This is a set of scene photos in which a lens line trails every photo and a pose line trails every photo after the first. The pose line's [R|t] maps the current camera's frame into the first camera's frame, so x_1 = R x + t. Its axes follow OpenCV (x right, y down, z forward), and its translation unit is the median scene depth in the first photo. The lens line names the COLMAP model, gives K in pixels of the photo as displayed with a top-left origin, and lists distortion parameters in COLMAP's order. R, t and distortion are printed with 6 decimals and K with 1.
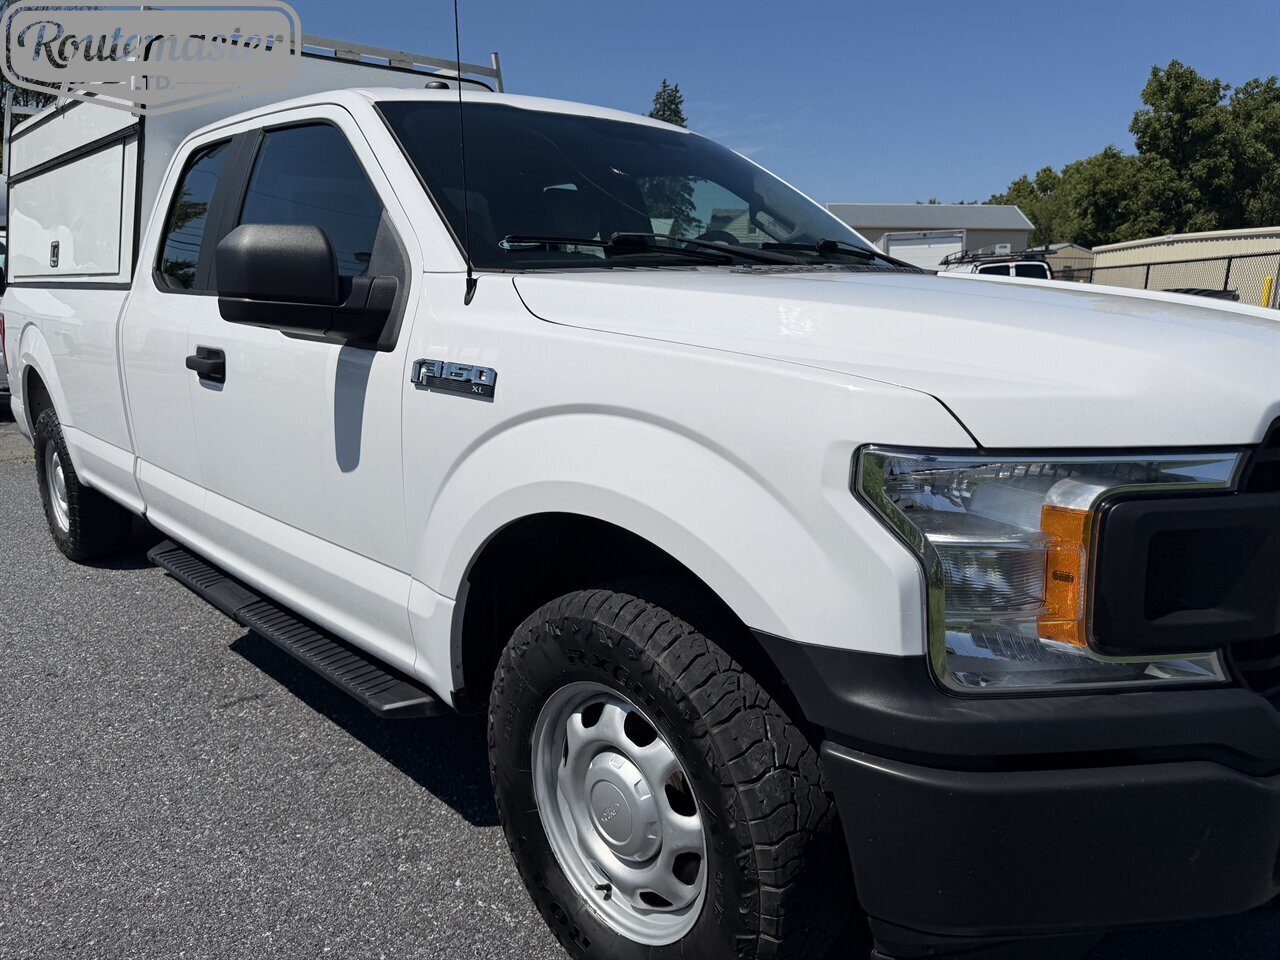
lens RADIAL K [[905.4, 0, 639.1], [0, 905.4, 492.2], [0, 0, 1]] dist [0.029618, -0.035567]
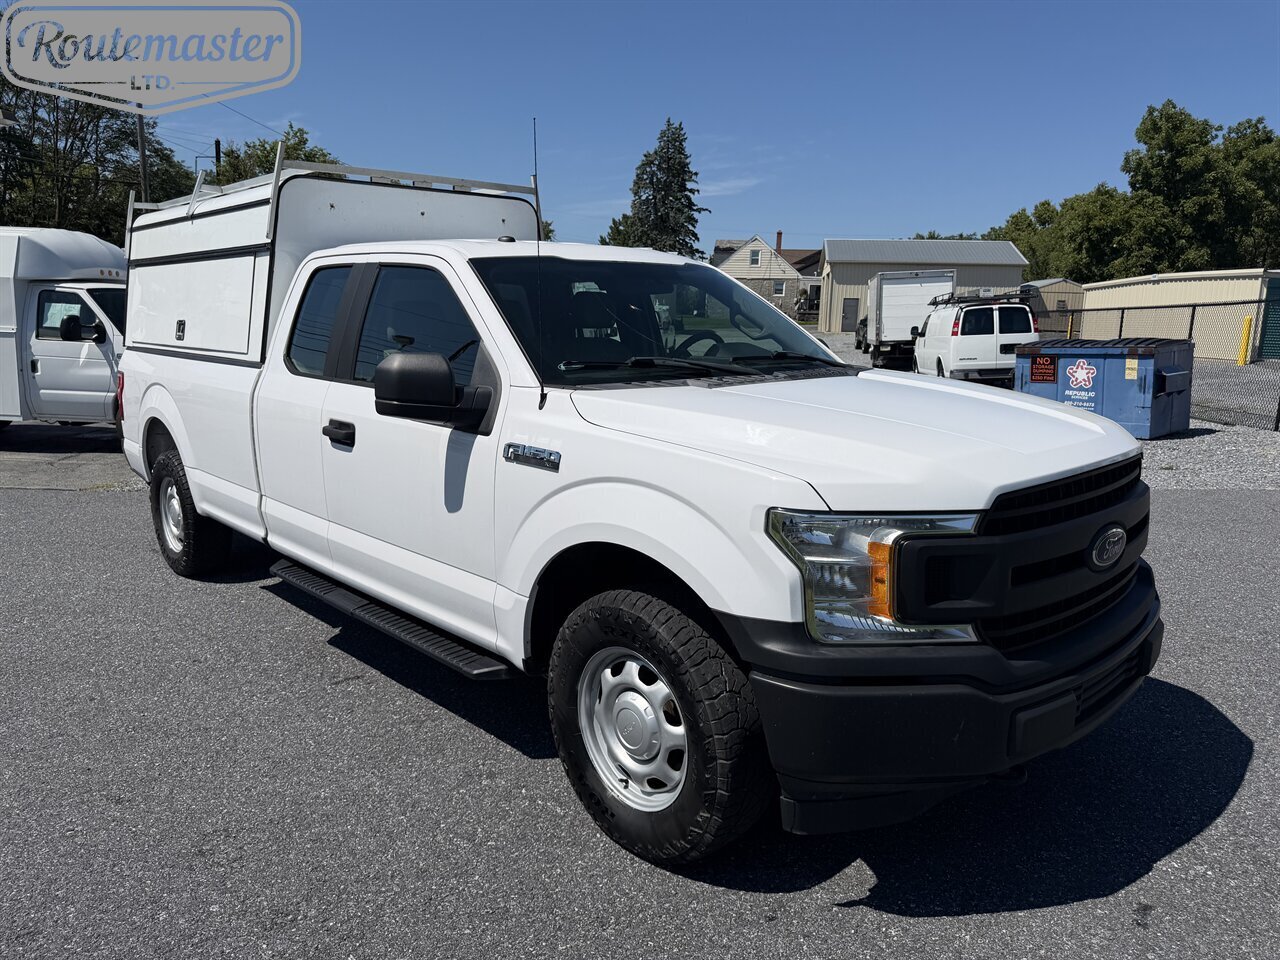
lens RADIAL K [[905.4, 0, 634.7], [0, 905.4, 481.6], [0, 0, 1]] dist [0.029618, -0.035567]
pose [[0.999939, 0.007486, -0.008109, -0.007143], [-0.007794, 0.999224, -0.038617, -0.014213], [0.007814, 0.038678, 0.999221, -0.371367]]
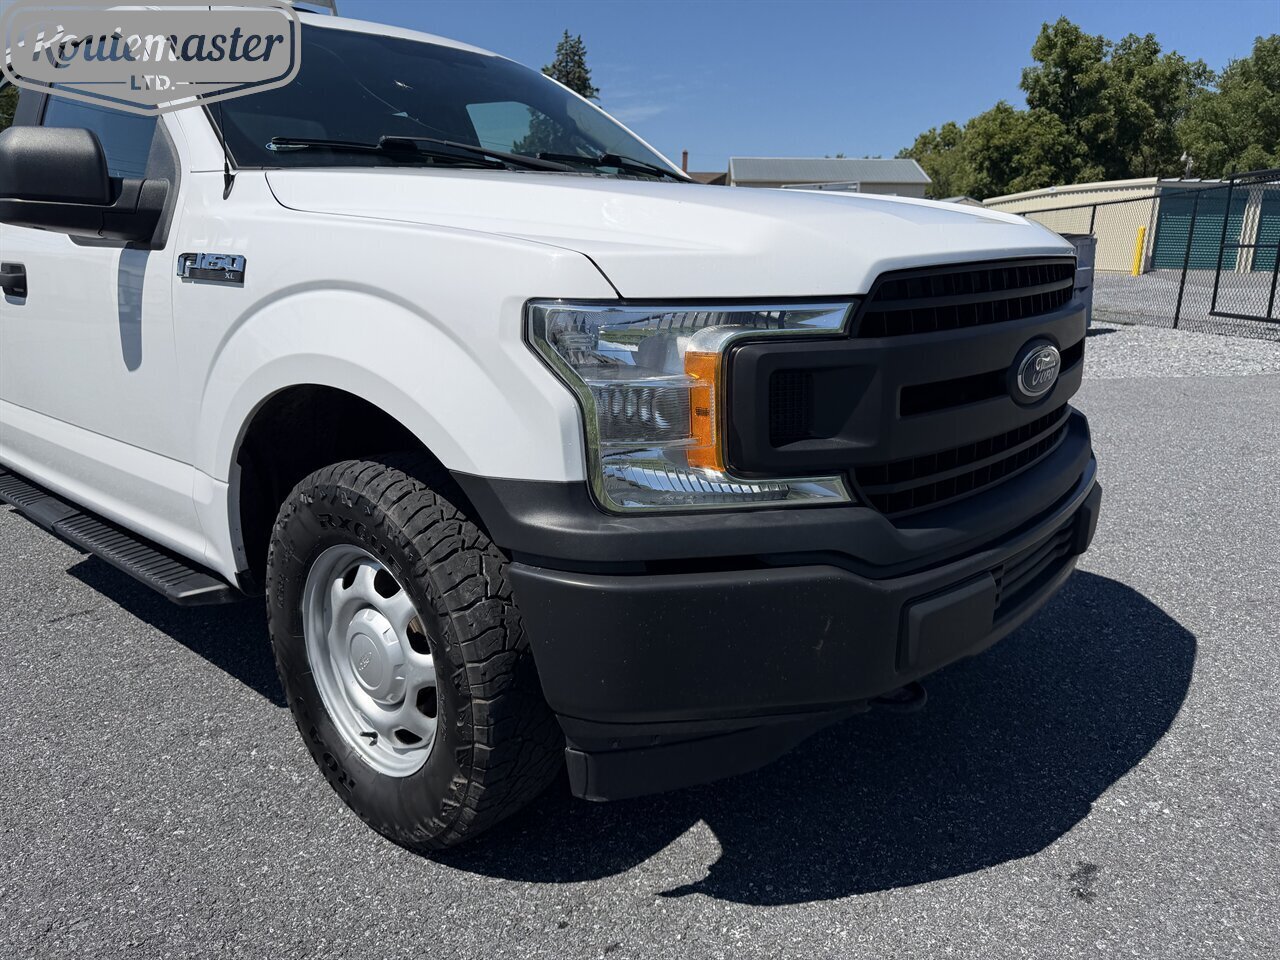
lens RADIAL K [[905.4, 0, 630.5], [0, 905.4, 476.8], [0, 0, 1]] dist [0.029618, -0.035567]
pose [[0.996502, -0.024730, 0.079830, 0.122618], [0.022333, 0.999277, 0.030778, 0.061276], [-0.080534, -0.028887, 0.996333, -0.069164]]
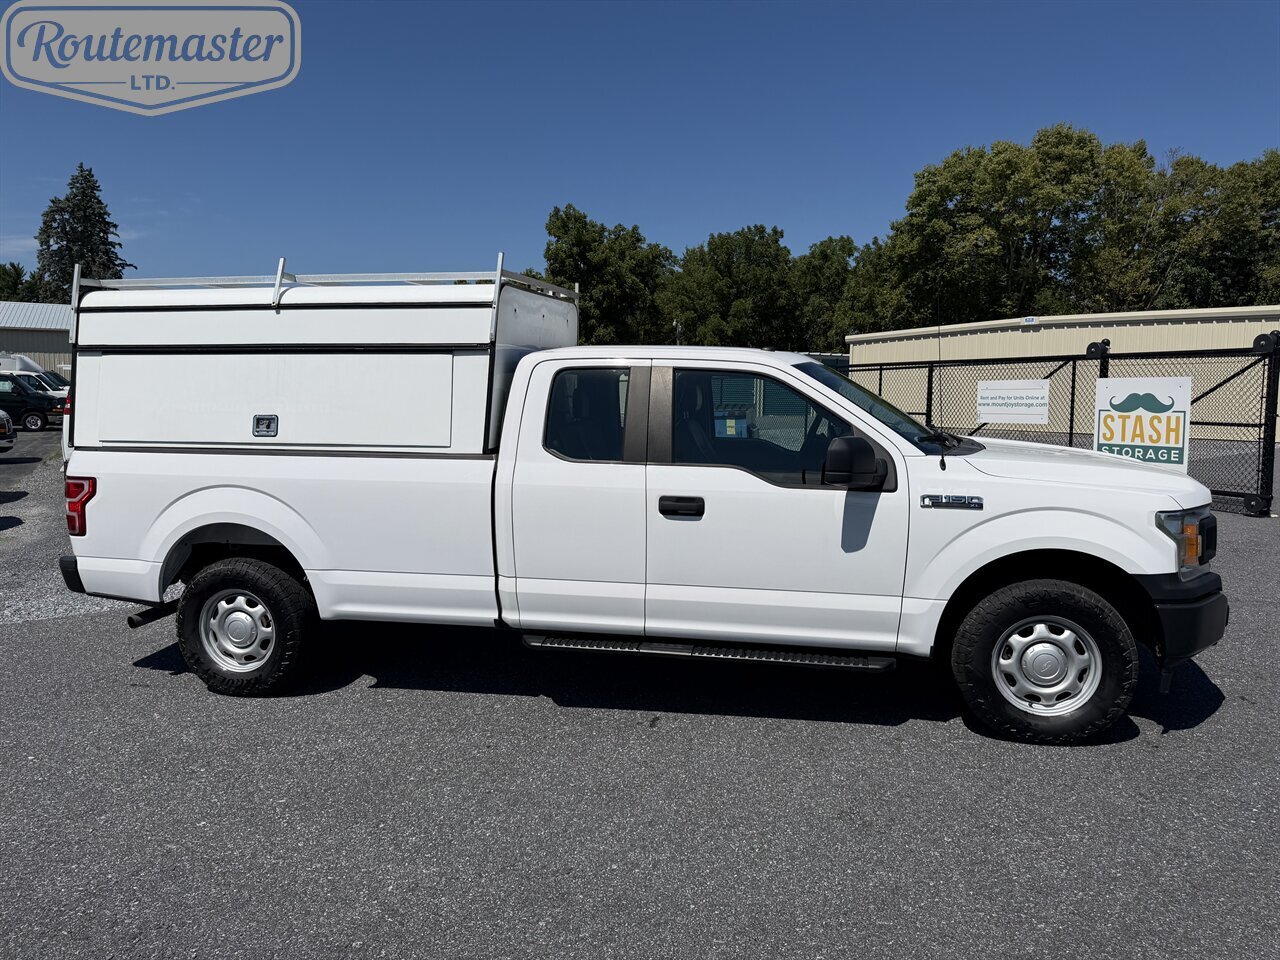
lens RADIAL K [[905.4, 0, 632.5], [0, 905.4, 474.5], [0, 0, 1]] dist [0.029618, -0.035567]
pose [[0.820621, -0.061677, 0.568135, -1.425872], [0.127686, 0.988814, -0.077085, -0.077588], [-0.557026, 0.135801, 0.819317, -0.310899]]
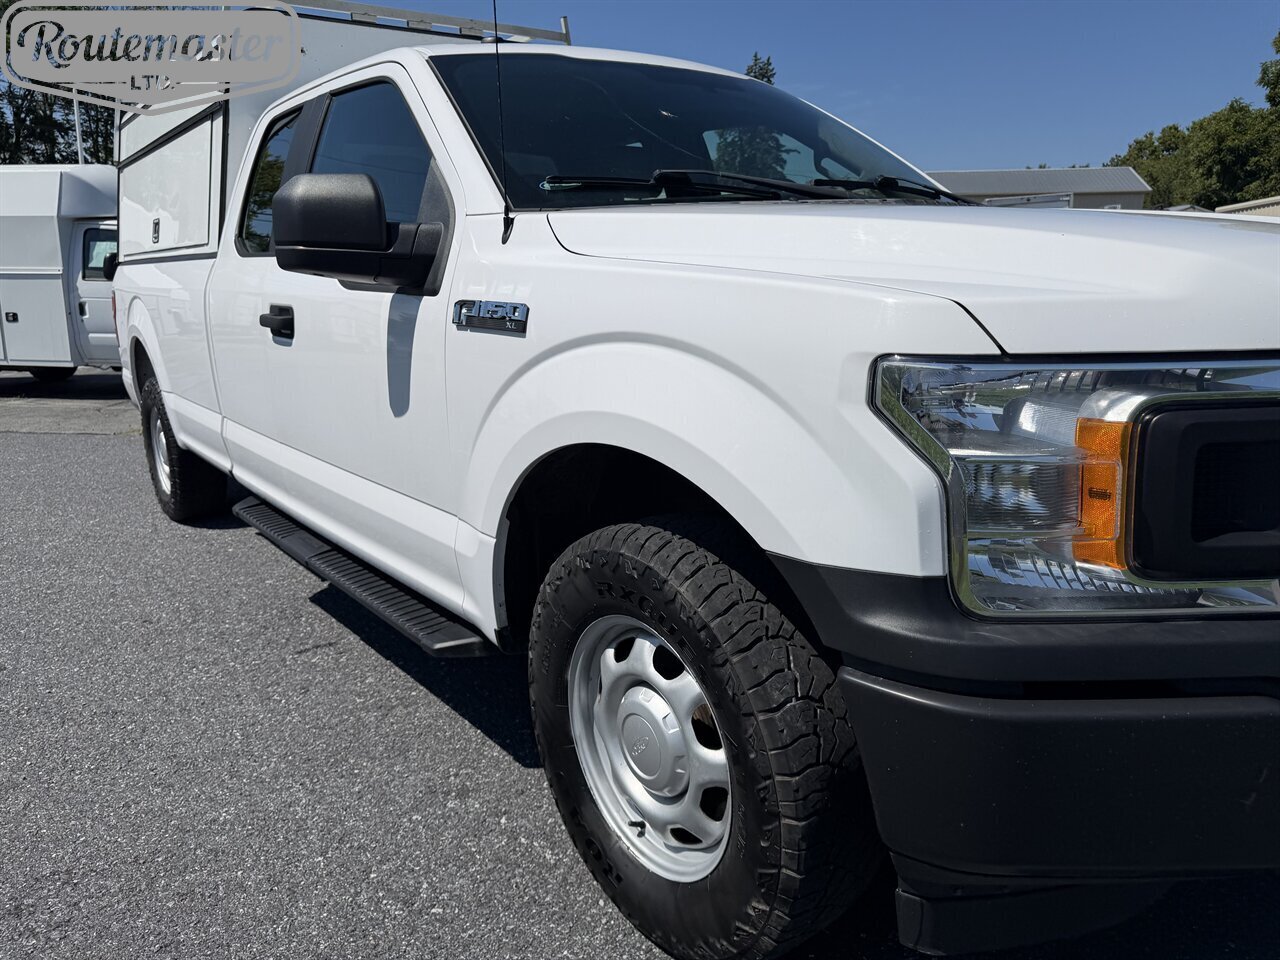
lens RADIAL K [[905.4, 0, 629.4], [0, 905.4, 476.7], [0, 0, 1]] dist [0.029618, -0.035567]
pose [[0.993695, -0.000063, -0.112113, 0.040178], [0.000695, 0.999984, 0.005598, 0.030359], [0.112111, -0.005641, 0.993680, 0.007916]]
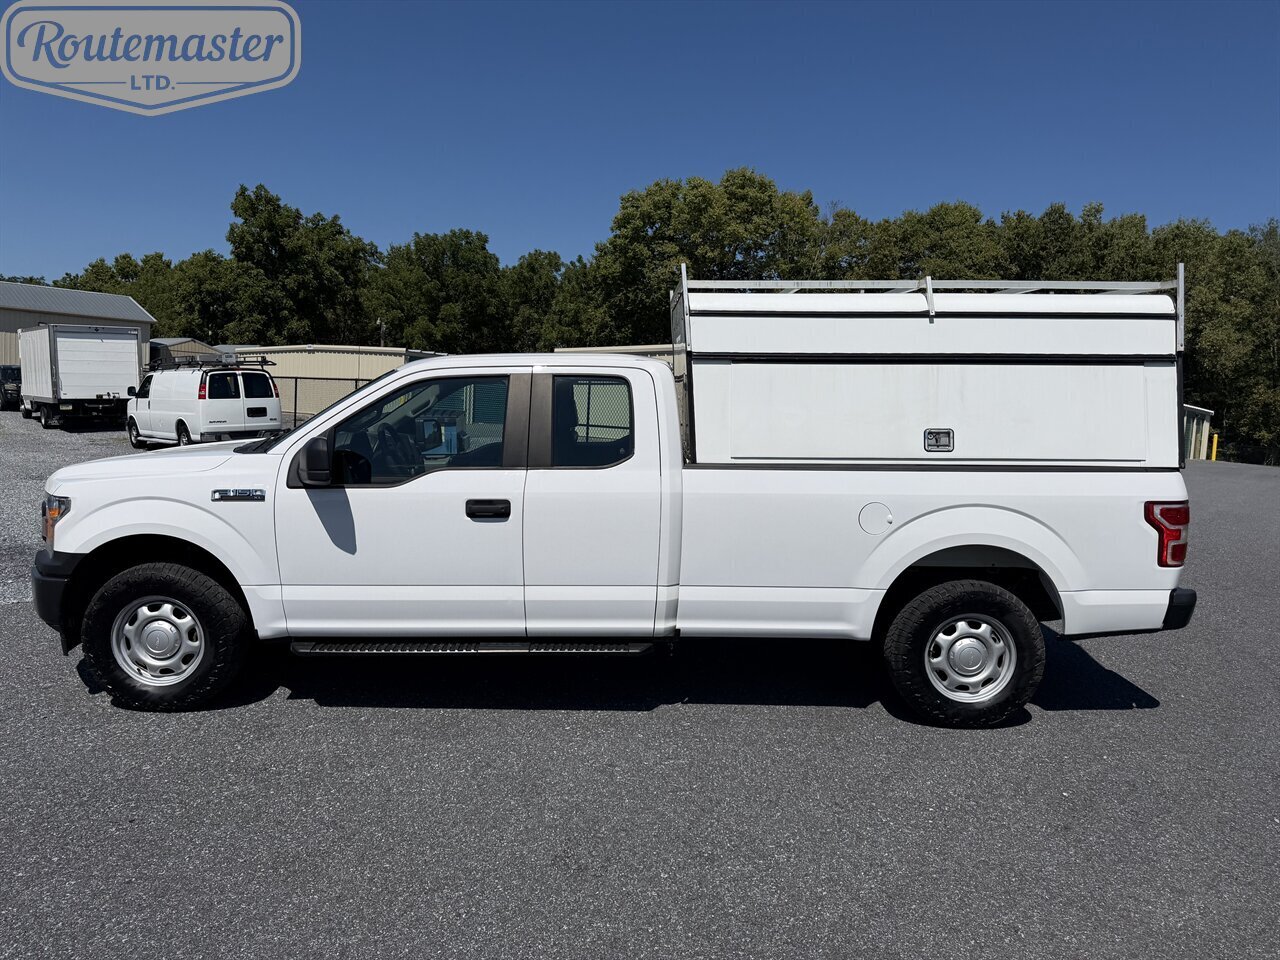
lens RADIAL K [[905.4, 0, 643.6], [0, 905.4, 479.8], [0, 0, 1]] dist [0.029618, -0.035567]
pose [[0.590429, -0.049557, 0.805567, -1.348250], [0.132279, 0.990558, -0.036015, -0.101297], [-0.796176, 0.127824, 0.591409, -0.214143]]
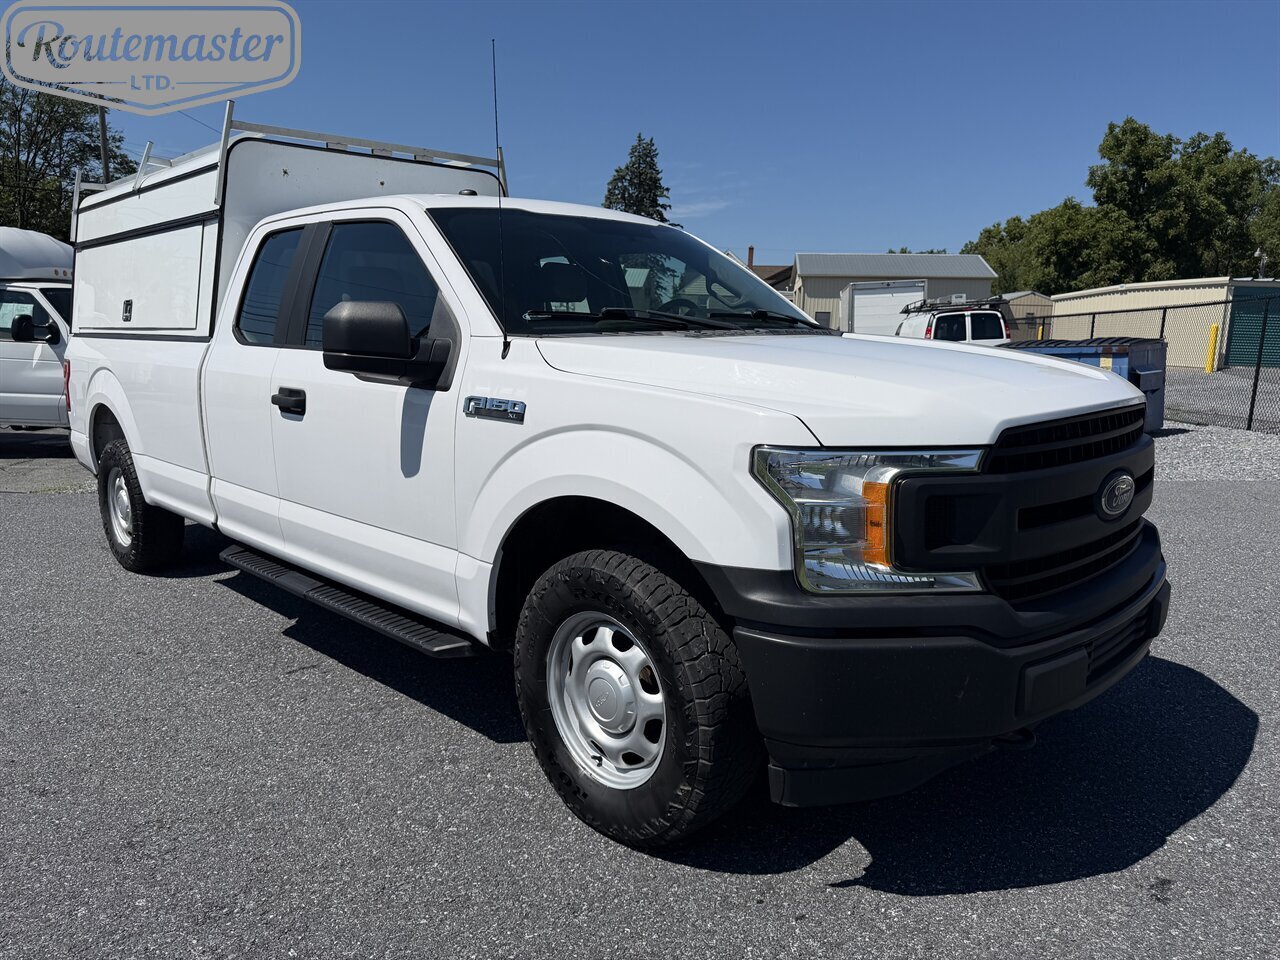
lens RADIAL K [[905.4, 0, 631.6], [0, 905.4, 491.1], [0, 0, 1]] dist [0.029618, -0.035567]
pose [[0.999858, -0.000687, 0.016834, -0.005011], [0.001484, 0.998875, -0.047394, 0.048883], [-0.016782, 0.047413, 0.998734, -0.291612]]
